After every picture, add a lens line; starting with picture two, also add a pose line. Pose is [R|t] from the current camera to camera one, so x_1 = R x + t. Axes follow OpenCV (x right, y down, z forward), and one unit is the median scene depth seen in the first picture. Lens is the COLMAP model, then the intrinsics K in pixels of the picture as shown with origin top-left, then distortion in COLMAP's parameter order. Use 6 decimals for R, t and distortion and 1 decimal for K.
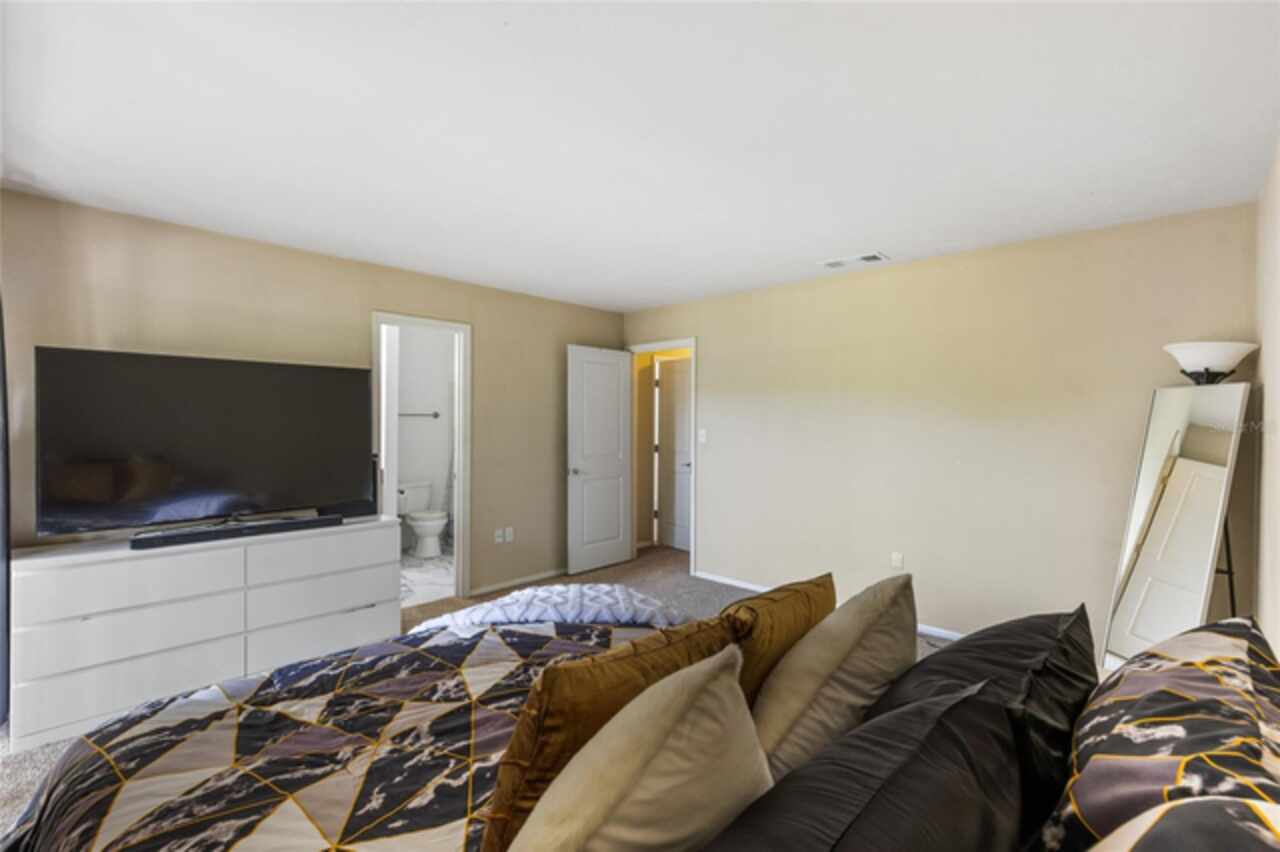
lens RADIAL K [[573.7, 0, 641.2], [0, 573.7, 426.6], [0, 0, 1]] dist [0.002908, 0.001119]
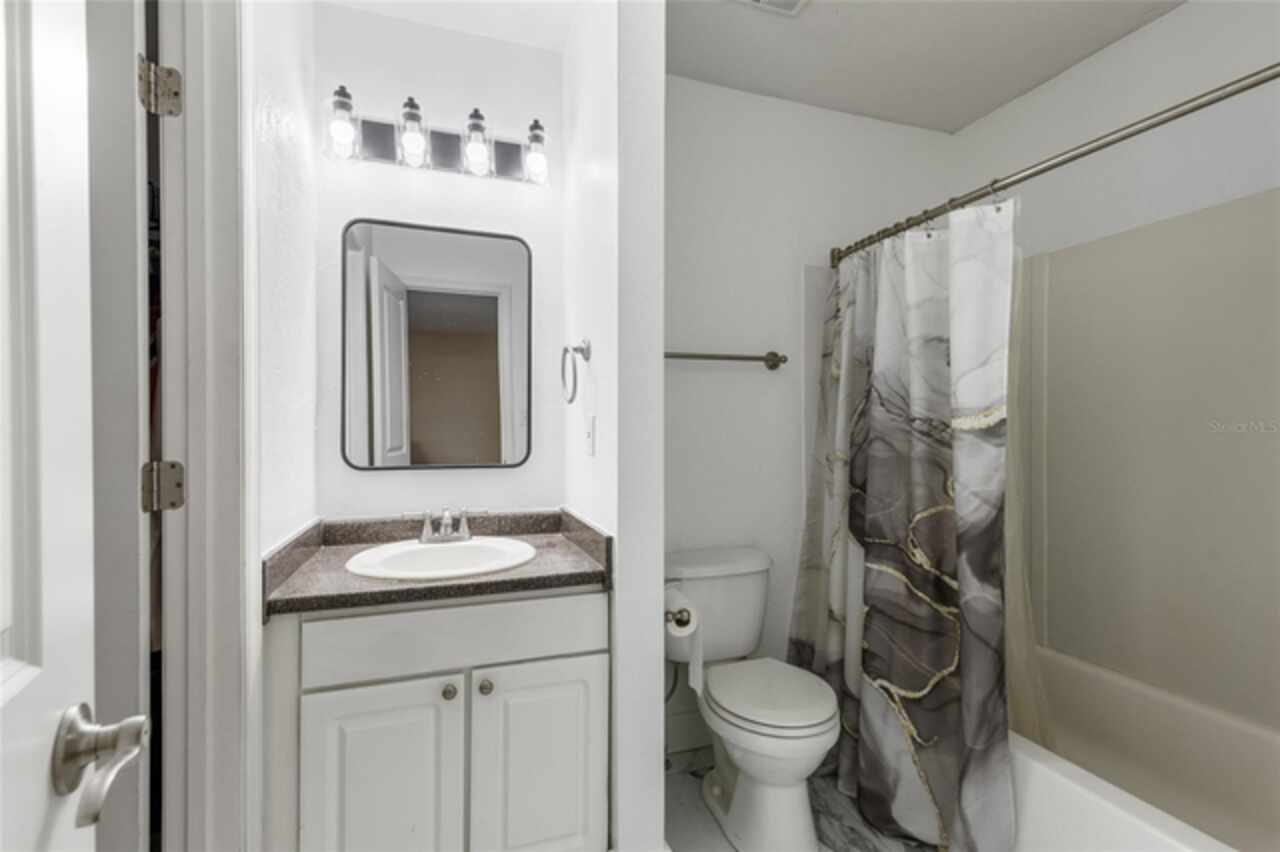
lens RADIAL K [[573.7, 0, 639.8], [0, 573.7, 426.2], [0, 0, 1]] dist [0.002908, 0.001119]
pose [[0.889126, -0.014618, -0.457430, -0.295421], [0.020097, 0.999773, 0.007114, 0.014137], [0.457222, -0.015518, 0.889217, 0.721594]]
